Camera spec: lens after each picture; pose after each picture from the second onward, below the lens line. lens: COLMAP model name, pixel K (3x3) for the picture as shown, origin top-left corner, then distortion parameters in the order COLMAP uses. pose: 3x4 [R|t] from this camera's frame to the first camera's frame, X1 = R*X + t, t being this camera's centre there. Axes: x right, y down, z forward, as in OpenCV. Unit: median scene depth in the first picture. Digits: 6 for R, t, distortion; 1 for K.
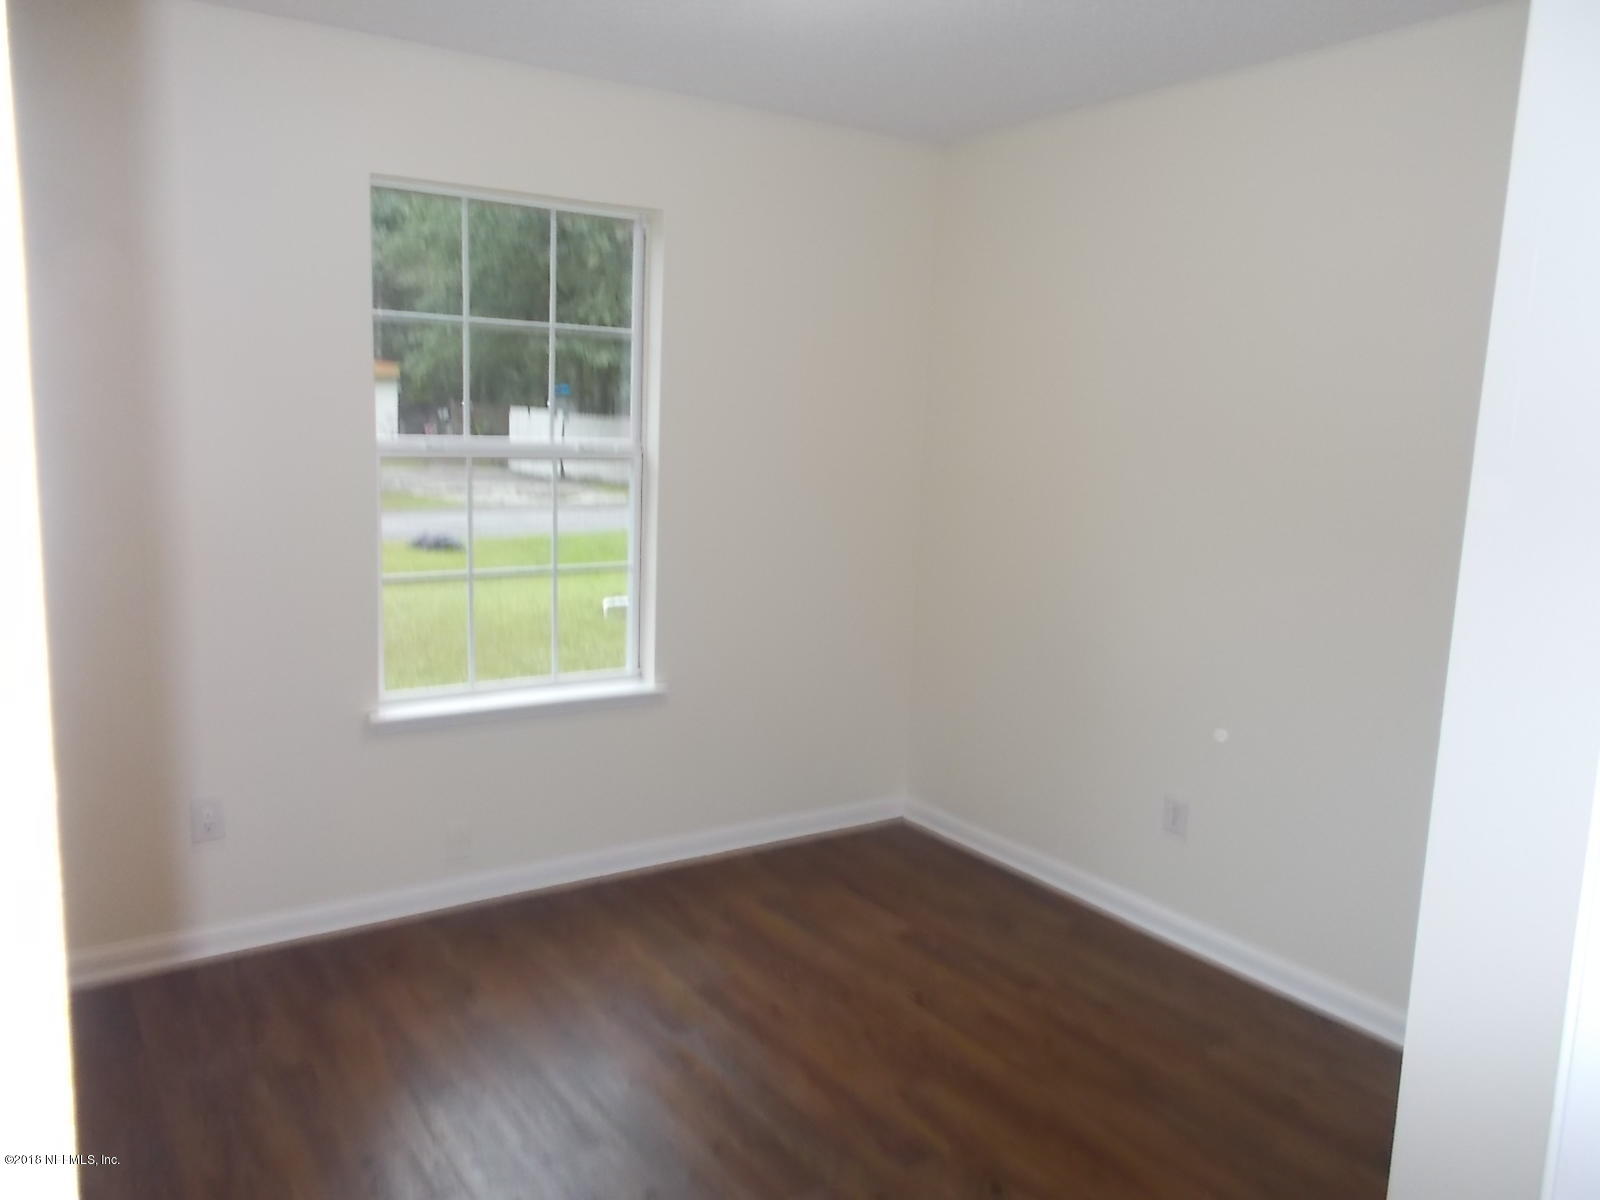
lens RADIAL K [[1224.5, 0, 799.0], [0, 1224.5, 591.2], [0, 0, 1]] dist [0.005970, 0.000017]
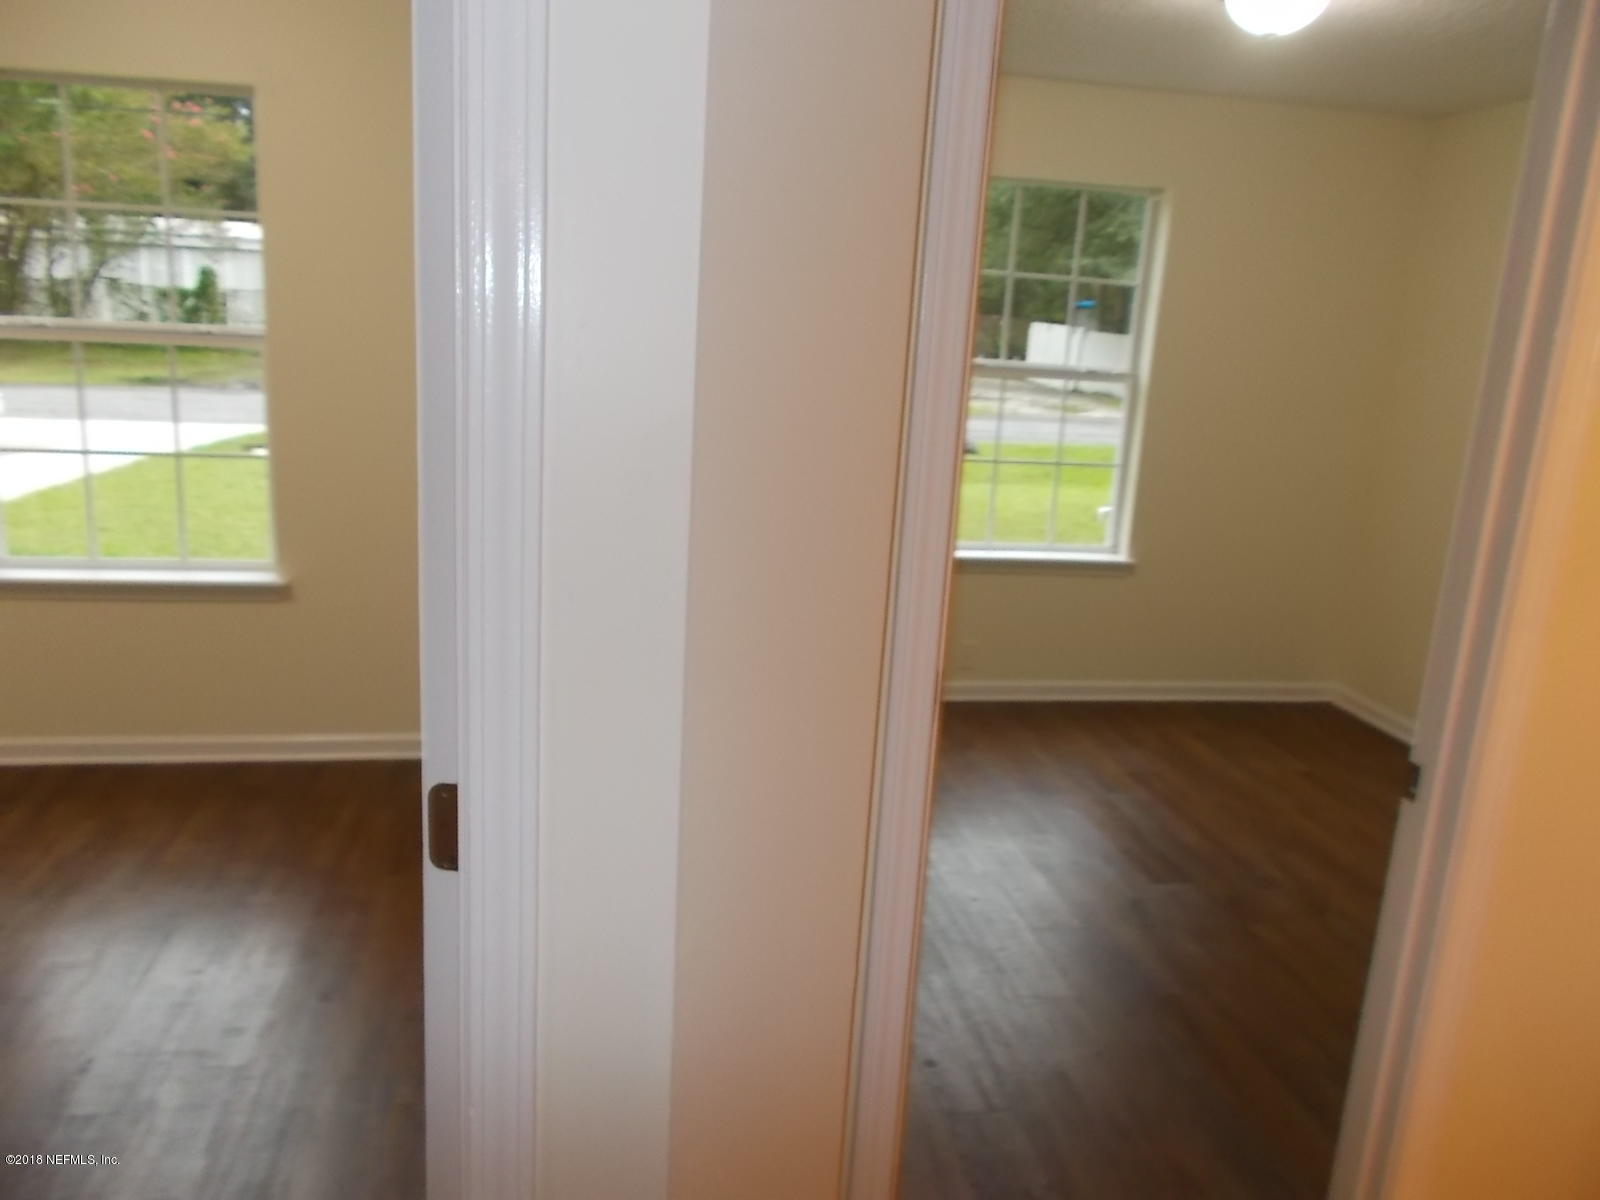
lens RADIAL K [[1224.5, 0, 799.0], [0, 1224.5, 591.2], [0, 0, 1]] dist [0.005970, 0.000017]
pose [[0.916239, 0.113756, -0.384143, 0.057203], [-0.086743, 0.992425, 0.086992, 0.023973], [0.391129, -0.046384, 0.919166, -0.273752]]
